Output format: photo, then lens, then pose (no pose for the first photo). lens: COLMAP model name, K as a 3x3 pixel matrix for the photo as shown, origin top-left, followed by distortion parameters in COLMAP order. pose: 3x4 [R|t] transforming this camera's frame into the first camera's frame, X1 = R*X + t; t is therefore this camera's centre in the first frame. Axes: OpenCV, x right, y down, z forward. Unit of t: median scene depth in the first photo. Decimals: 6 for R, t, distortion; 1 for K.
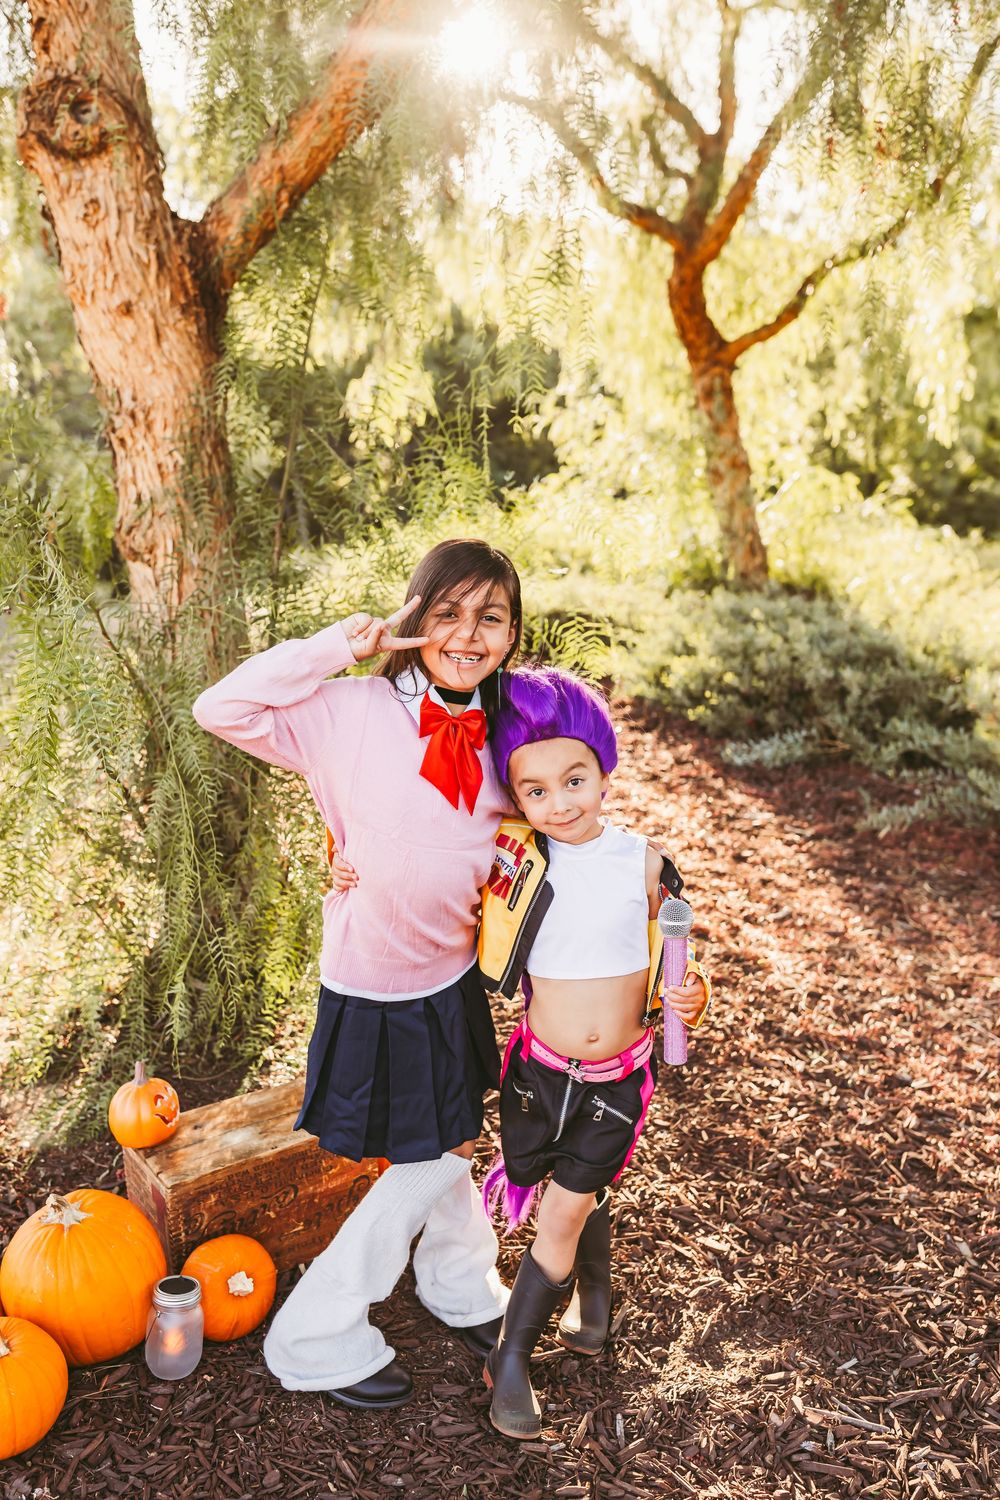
lens RADIAL K [[1445.0, 0, 500.0], [0, 1445.0, 750.0], [0, 0, 1]] dist [-0.001639, 0.014067]
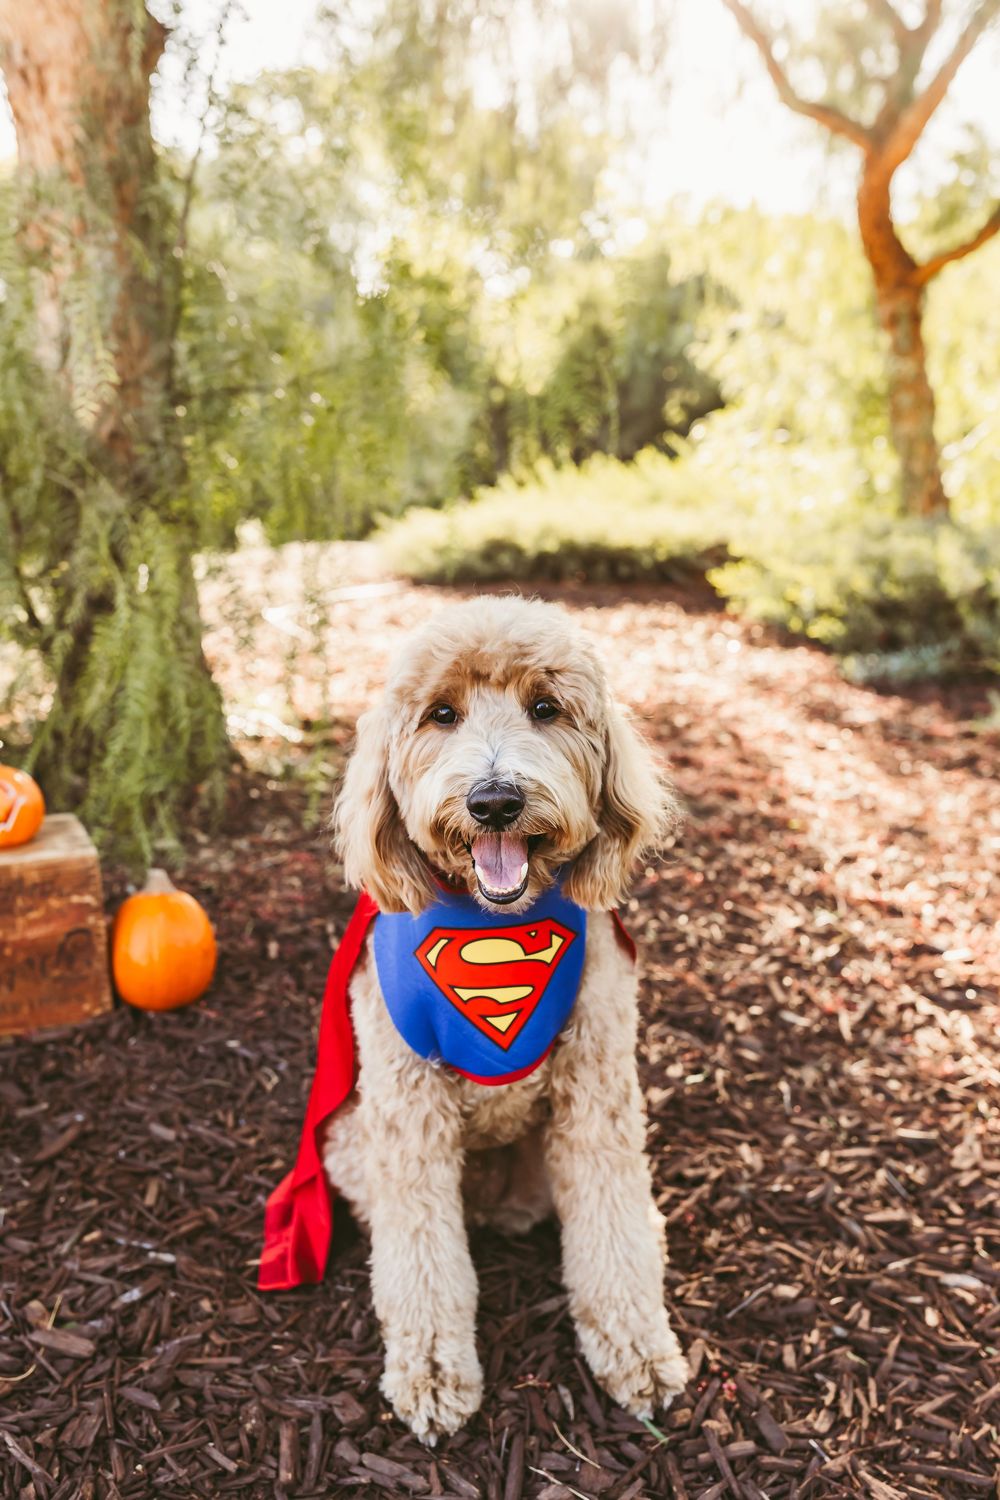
lens RADIAL K [[1466.7, 0, 500.0], [0, 1466.7, 750.0], [0, 0, 1]] dist [0.018237, -0.000916]
pose [[0.988185, 0.059192, -0.141374, 0.150605], [-0.061160, 0.998082, -0.009612, 0.139721], [0.140534, 0.018145, 0.989910, 0.206485]]
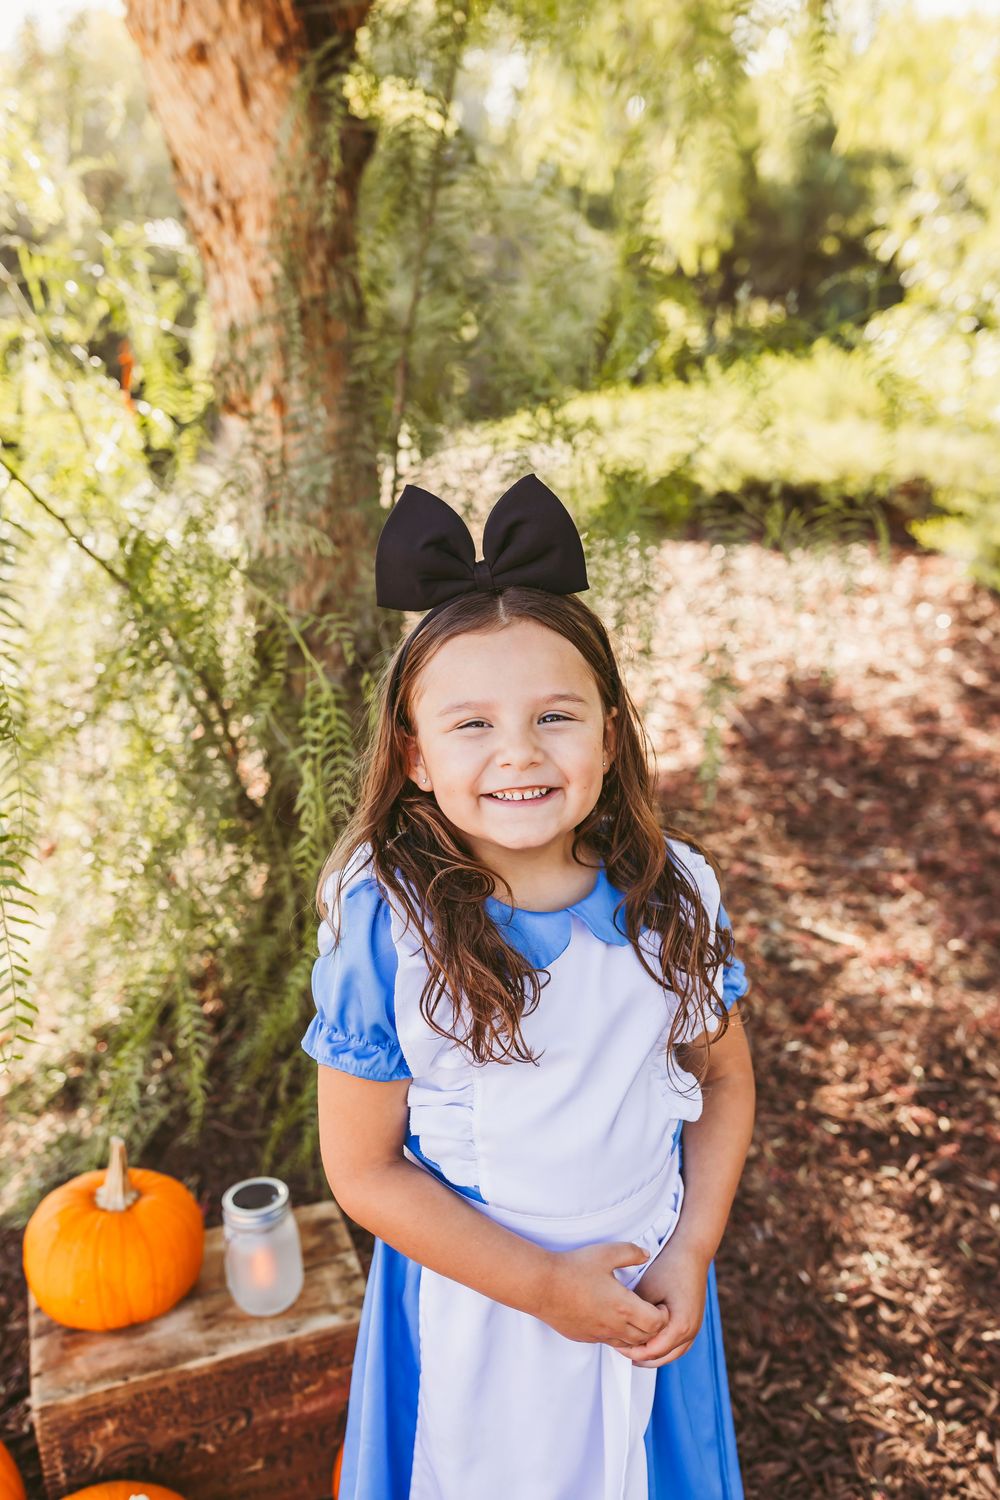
lens RADIAL K [[1448.2, 0, 500.0], [0, 1448.2, 750.0], [0, 0, 1]] dist [0.009747, 0.000442]
pose [[0.971035, 0.064381, -0.230098, 0.067493], [-0.039859, 0.993168, 0.109678, -0.046217], [0.235588, -0.097330, 0.966967, 0.292279]]
